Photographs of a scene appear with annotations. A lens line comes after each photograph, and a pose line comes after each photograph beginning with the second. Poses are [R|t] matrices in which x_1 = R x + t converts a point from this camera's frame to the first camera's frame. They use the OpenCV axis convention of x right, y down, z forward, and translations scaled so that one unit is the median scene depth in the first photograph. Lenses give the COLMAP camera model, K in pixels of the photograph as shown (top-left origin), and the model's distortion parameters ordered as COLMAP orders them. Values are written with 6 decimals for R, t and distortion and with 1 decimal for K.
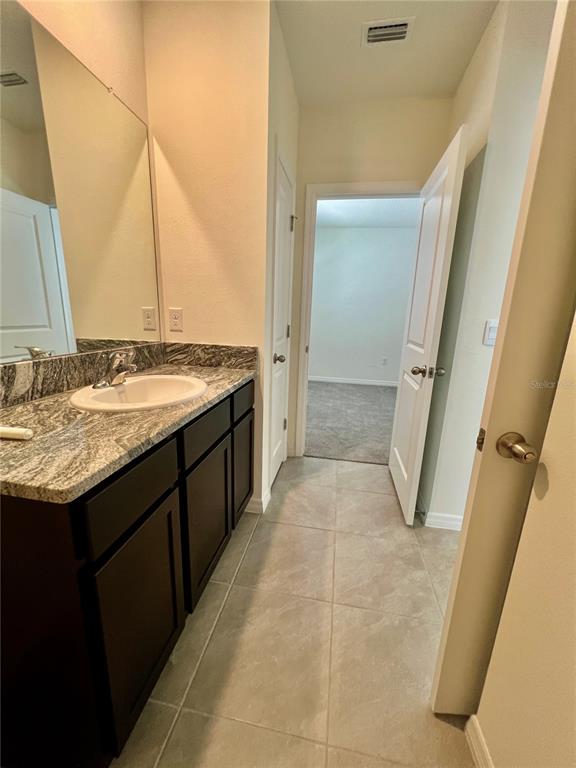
lens RADIAL K [[307.7, 0, 287.8], [0, 307.7, 384.5], [0, 0, 1]] dist [-0.001647, -0.000123]
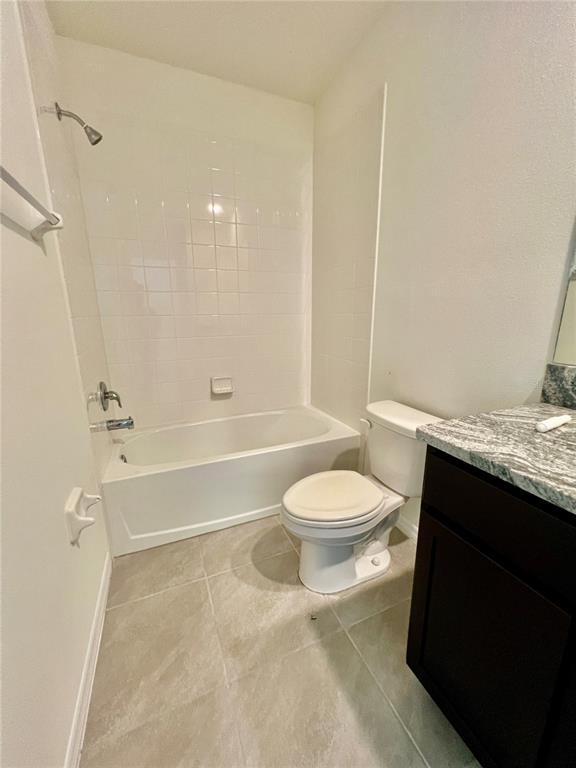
lens RADIAL K [[307.7, 0, 288.2], [0, 307.7, 384.7], [0, 0, 1]] dist [-0.001647, -0.000123]
pose [[-0.836661, 0.088055, -0.540596, 0.422043], [-0.154233, 0.909178, 0.386792, -0.237882], [0.525557, 0.406992, -0.747093, 1.251704]]
